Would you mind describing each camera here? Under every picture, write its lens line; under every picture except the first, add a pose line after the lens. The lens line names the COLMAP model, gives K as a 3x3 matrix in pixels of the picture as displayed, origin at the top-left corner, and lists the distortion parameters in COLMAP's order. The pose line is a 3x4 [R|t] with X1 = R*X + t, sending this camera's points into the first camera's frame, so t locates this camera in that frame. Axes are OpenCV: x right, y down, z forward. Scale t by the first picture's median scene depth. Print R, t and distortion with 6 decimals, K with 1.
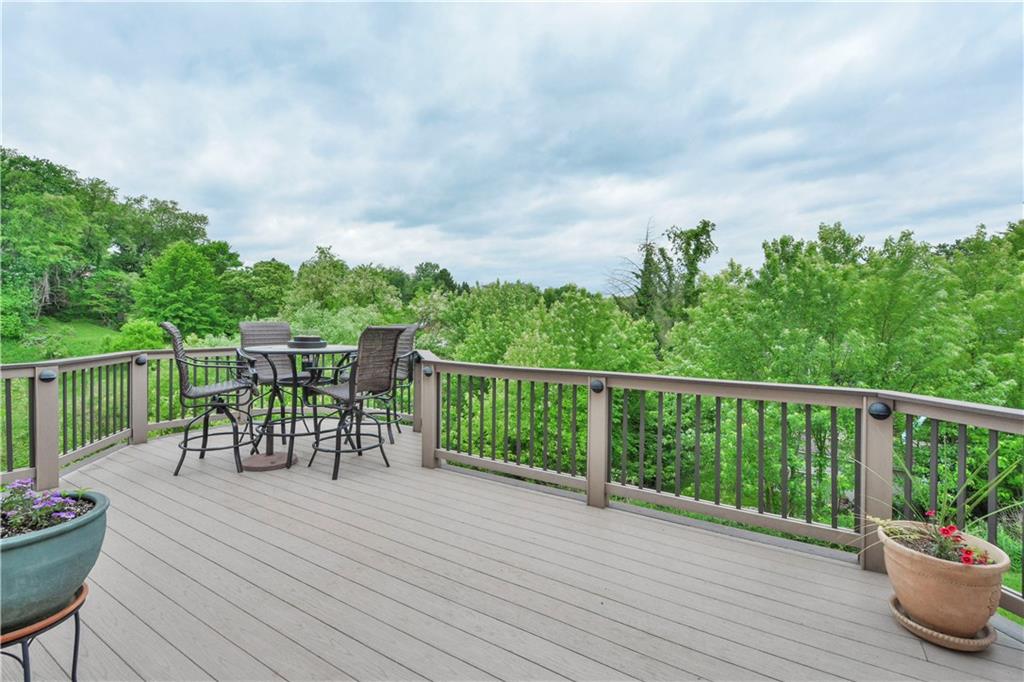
lens RADIAL K [[471.2, 0, 515.7], [0, 471.2, 347.2], [0, 0, 1]] dist [-0.005761, -0.000722]
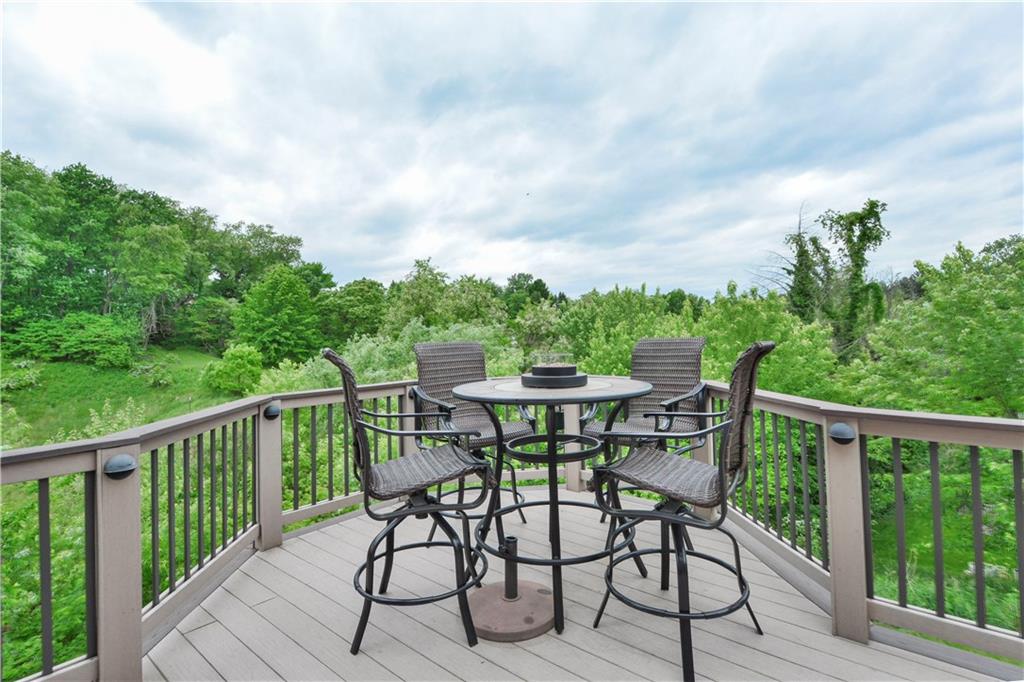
lens RADIAL K [[455.6, 0, 512.6], [0, 455.6, 343.2], [0, 0, 1]] dist [0.002673, -0.000329]
pose [[0.991589, -0.035692, -0.124407, -0.113249], [0.031085, 0.998764, -0.038780, -0.008024], [0.125637, 0.034587, 0.991473, 0.122934]]
